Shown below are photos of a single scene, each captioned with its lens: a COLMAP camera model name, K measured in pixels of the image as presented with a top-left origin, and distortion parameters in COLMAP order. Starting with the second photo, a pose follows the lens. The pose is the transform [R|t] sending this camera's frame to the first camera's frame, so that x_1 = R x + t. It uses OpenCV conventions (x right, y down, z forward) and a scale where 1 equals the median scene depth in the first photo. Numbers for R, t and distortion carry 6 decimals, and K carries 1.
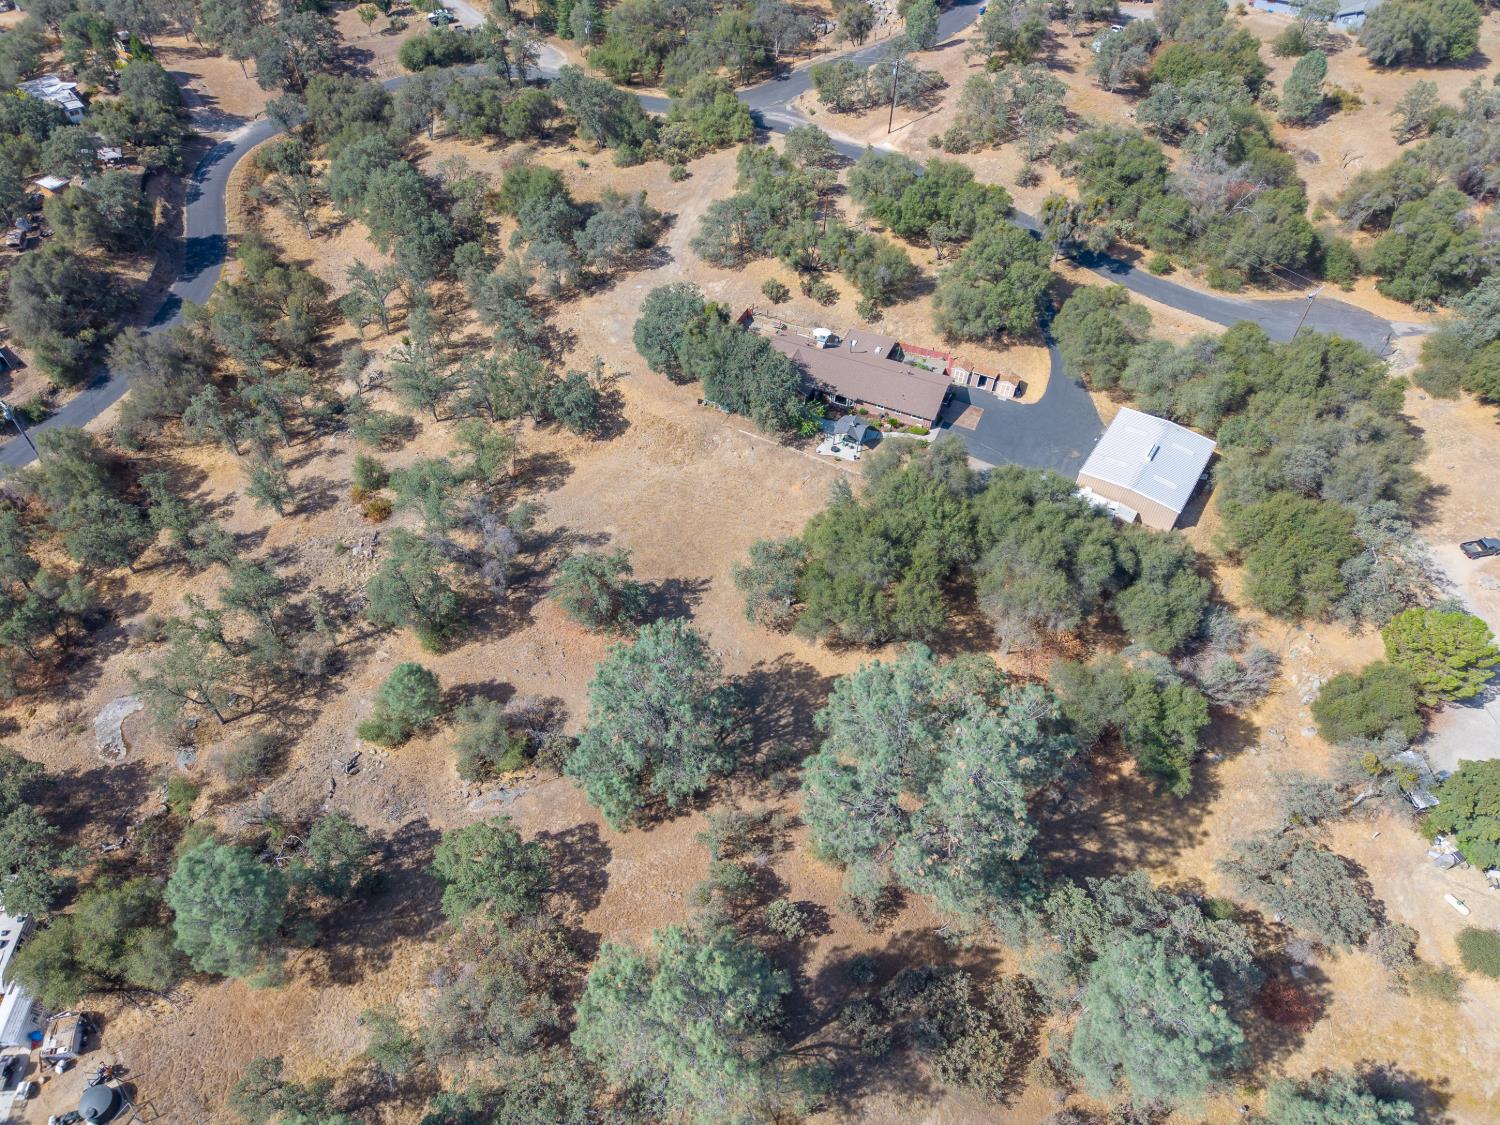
lens RADIAL K [[992.9, 0, 741.1], [0, 992.9, 567.3], [0, 0, 1]] dist [0.044012, -0.038015]
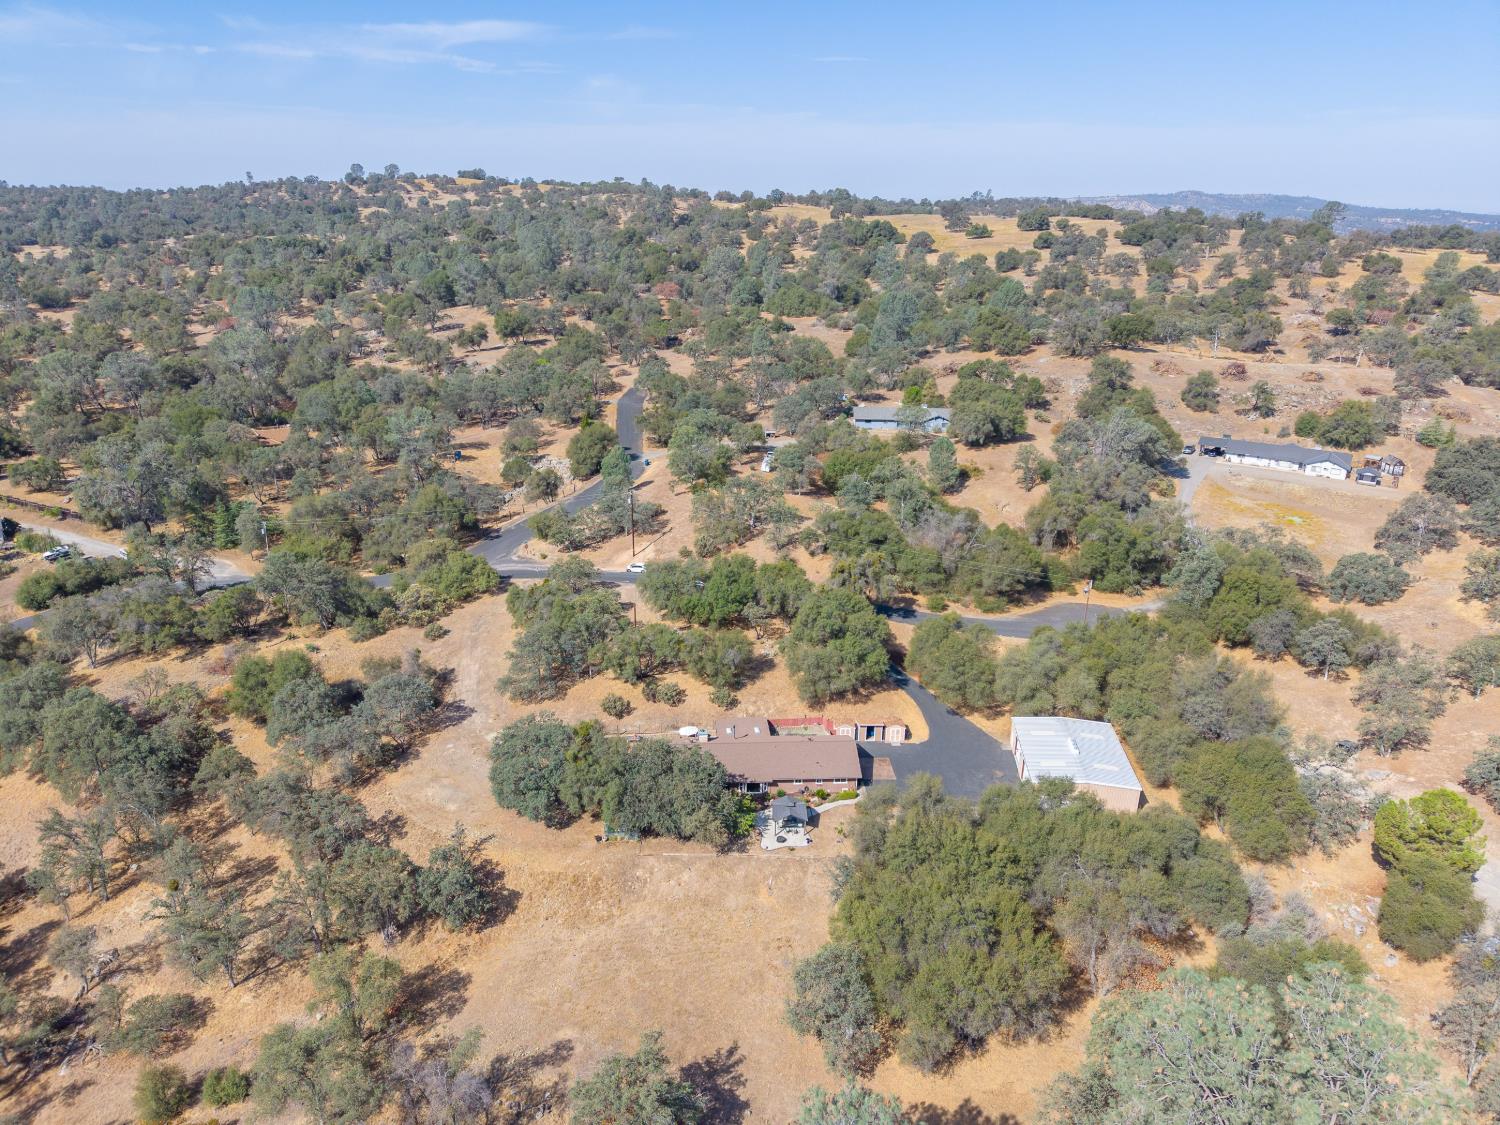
lens RADIAL K [[1003.3, 0, 745.8], [0, 1003.3, 568.1], [0, 0, 1]] dist [0.046410, -0.048329]
pose [[0.884732, -0.179455, 0.430168, -0.236435], [0.355003, 0.857482, -0.372422, -0.006919], [-0.302029, 0.482205, 0.822349, 0.171379]]
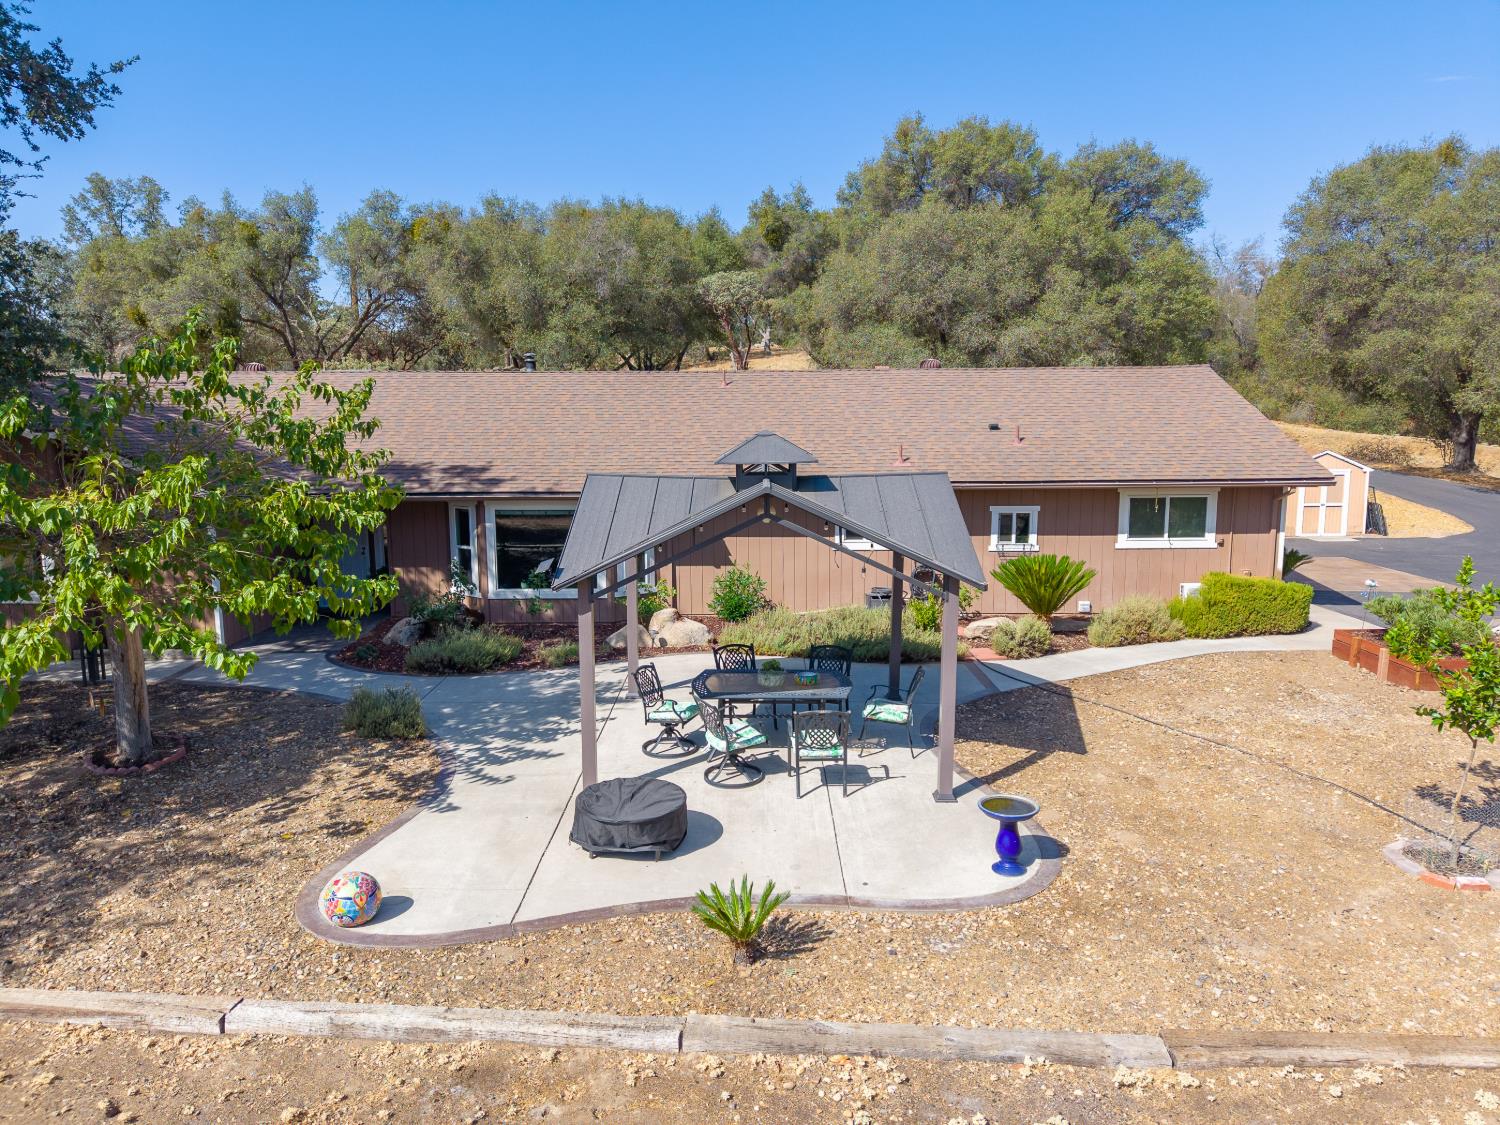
lens RADIAL K [[1001.6, 0, 750.0], [0, 1001.6, 562.5], [0, 0, 1]] dist [0.034538, -0.039647]
pose [[0.914773, -0.089963, 0.393824, 0.070516], [0.321658, 0.751991, -0.575366, -0.083209], [-0.244390, 0.653005, 0.716838, 0.853862]]
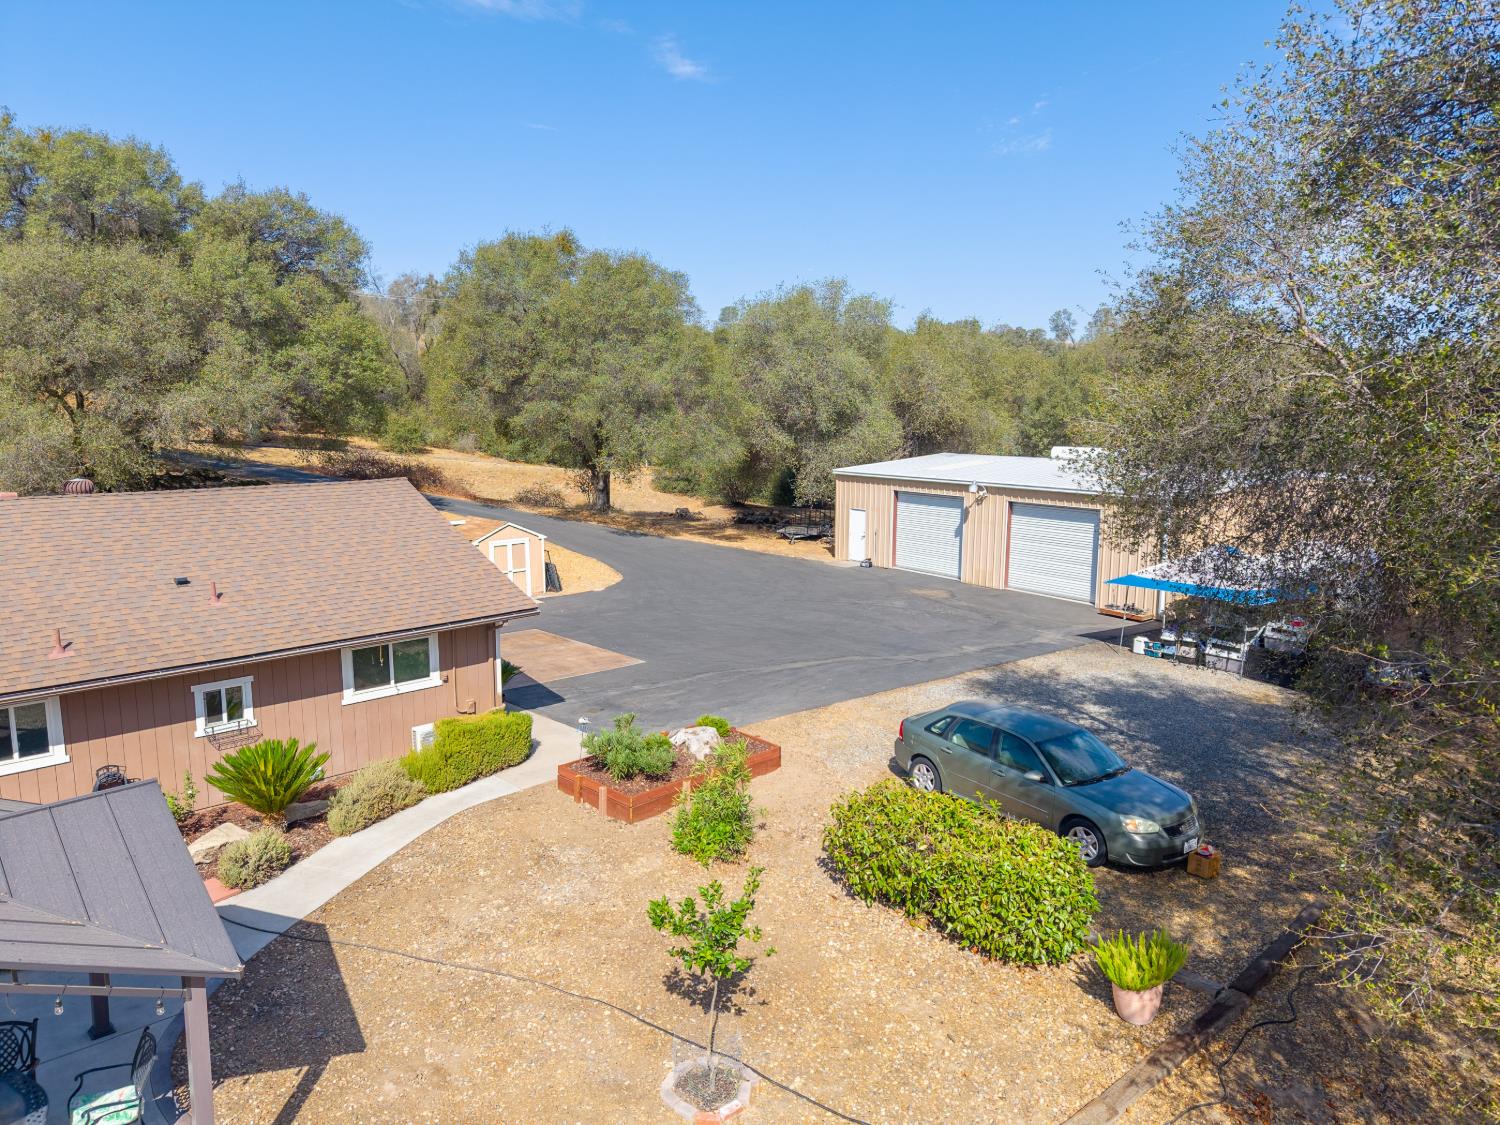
lens RADIAL K [[995.9, 0, 732.9], [0, 995.9, 577.3], [0, 0, 1]] dist [0.032117, -0.038494]
pose [[0.384081, -0.179930, 0.905598, 0.075924], [0.696311, 0.700554, -0.156128, -0.101797], [-0.606328, 0.690543, 0.394356, 0.847689]]
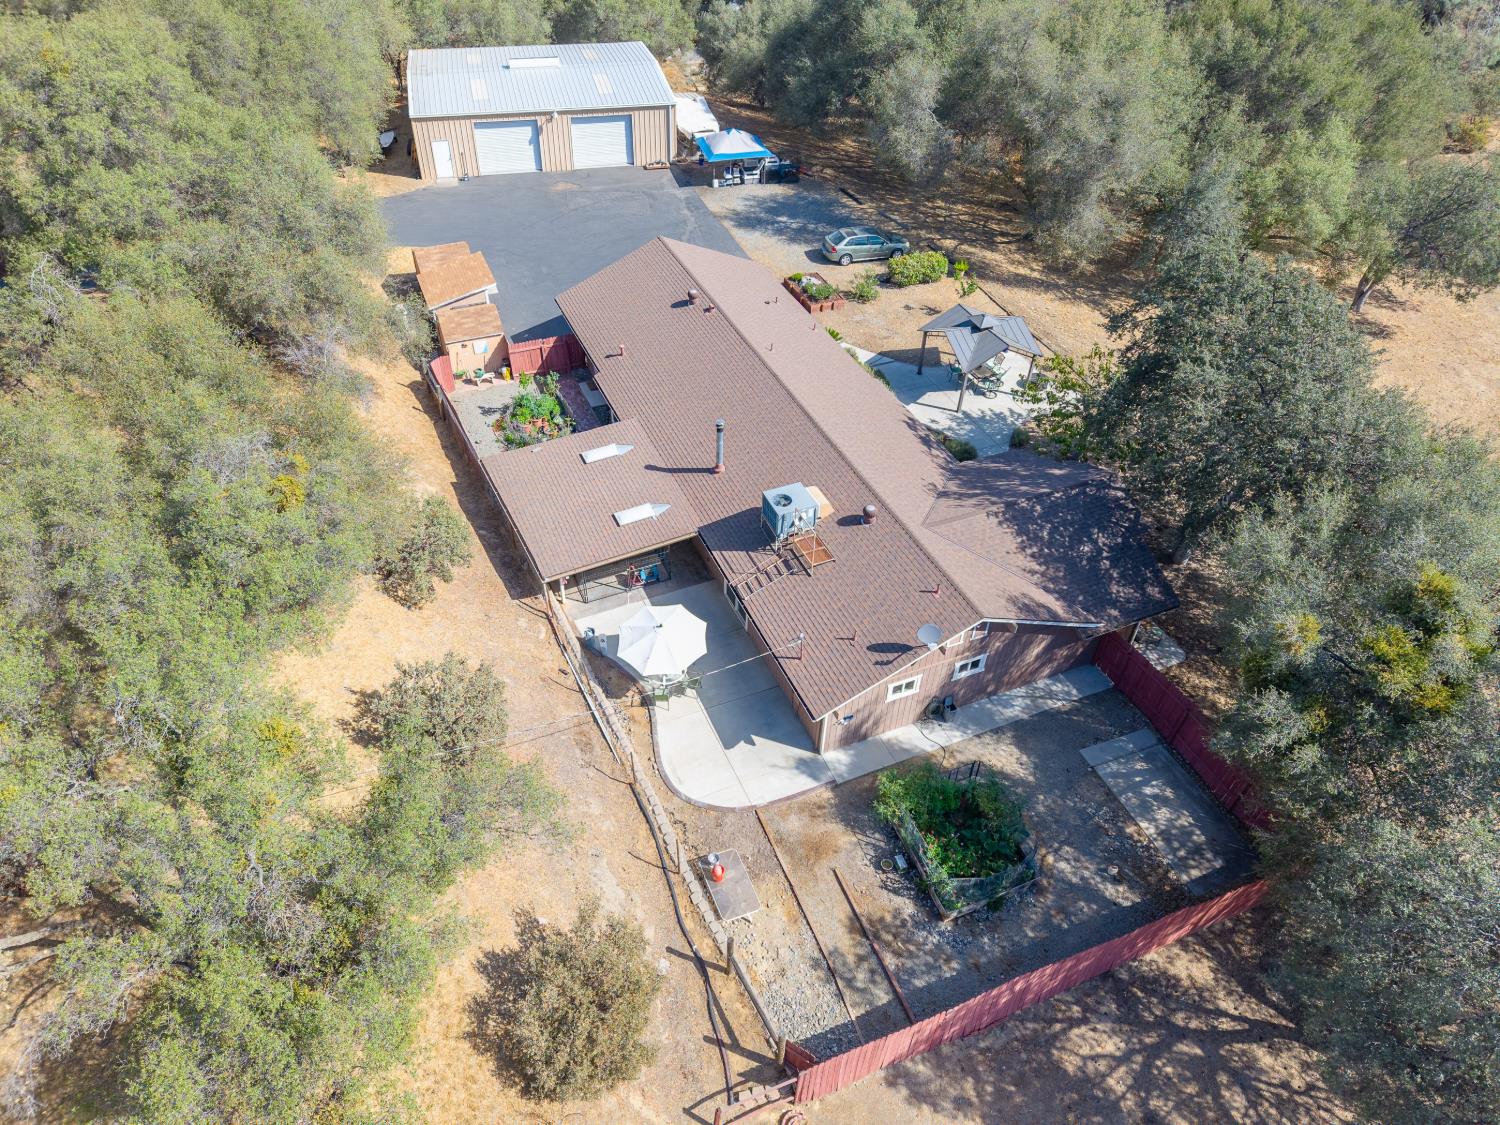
lens RADIAL K [[1002.3, 0, 743.9], [0, 1002.3, 563.6], [0, 0, 1]] dist [0.036634, -0.036730]
pose [[-0.736276, -0.485930, 0.470925, -0.019231], [0.472055, 0.129784, 0.871963, -0.409280], [-0.484832, 0.864308, 0.133829, 0.956416]]
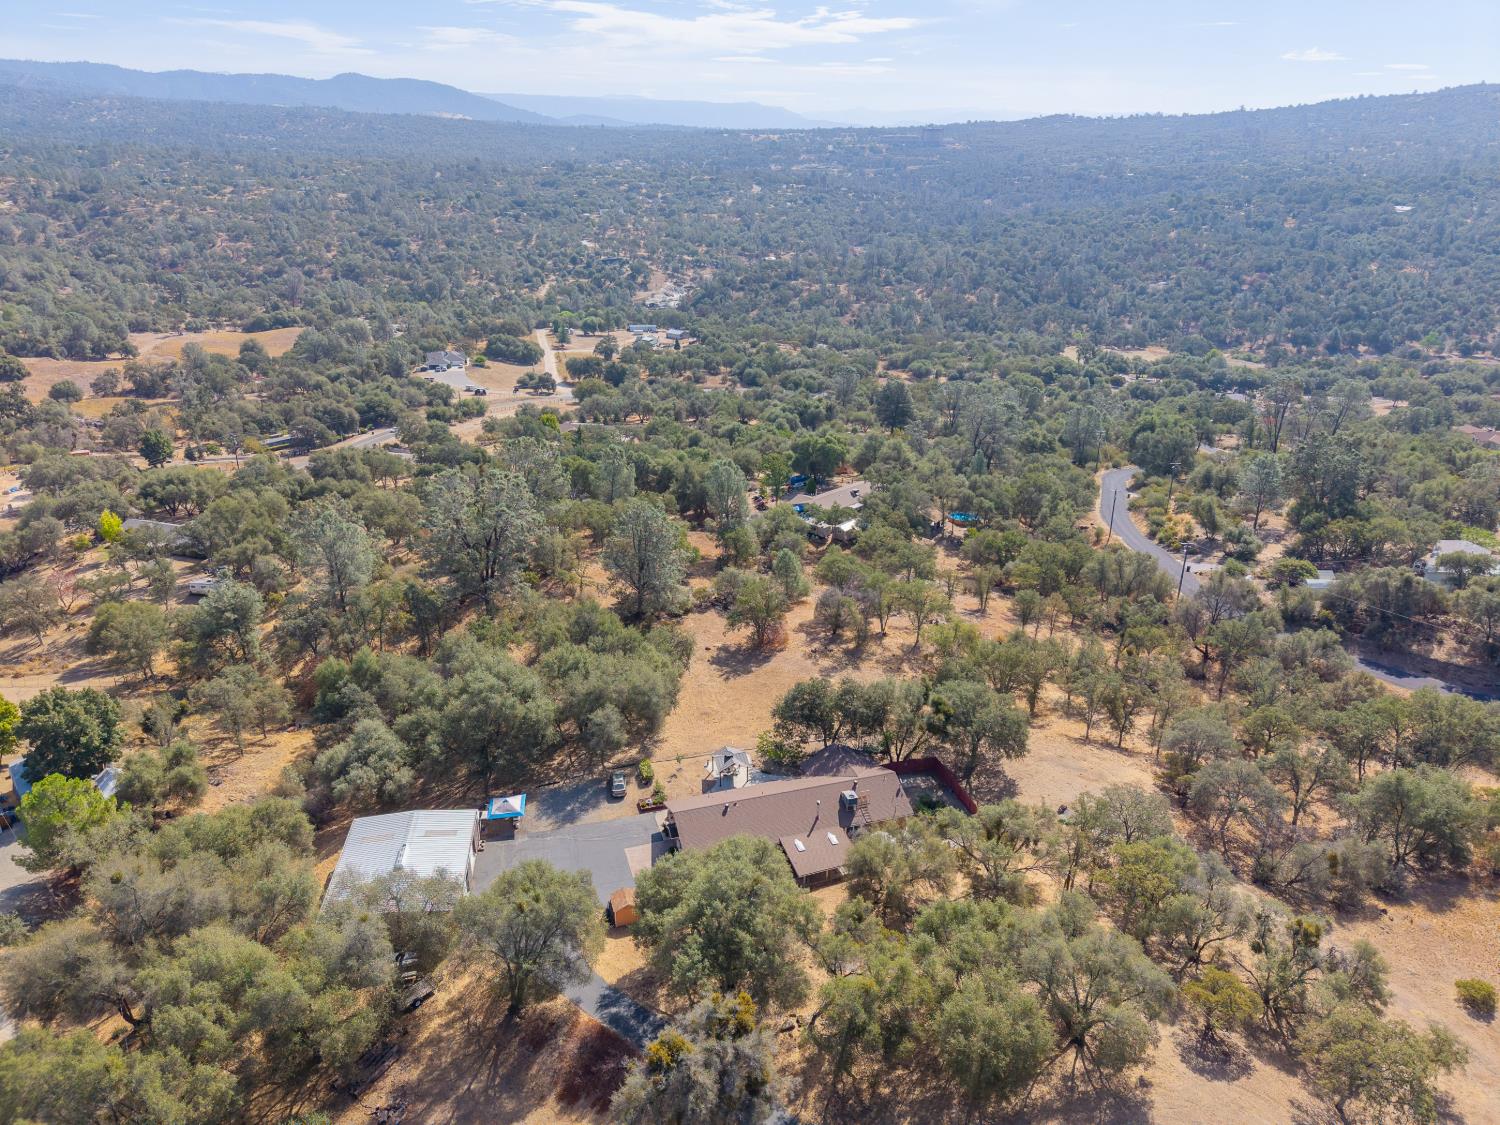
lens RADIAL K [[993.7, 0, 744.2], [0, 993.7, 559.9], [0, 0, 1]] dist [0.125910, -0.265462]
pose [[-0.752429, 0.218201, -0.621481, 0.563531], [-0.505962, 0.412643, 0.757448, -0.818655], [0.421726, 0.884372, -0.200084, 0.928949]]
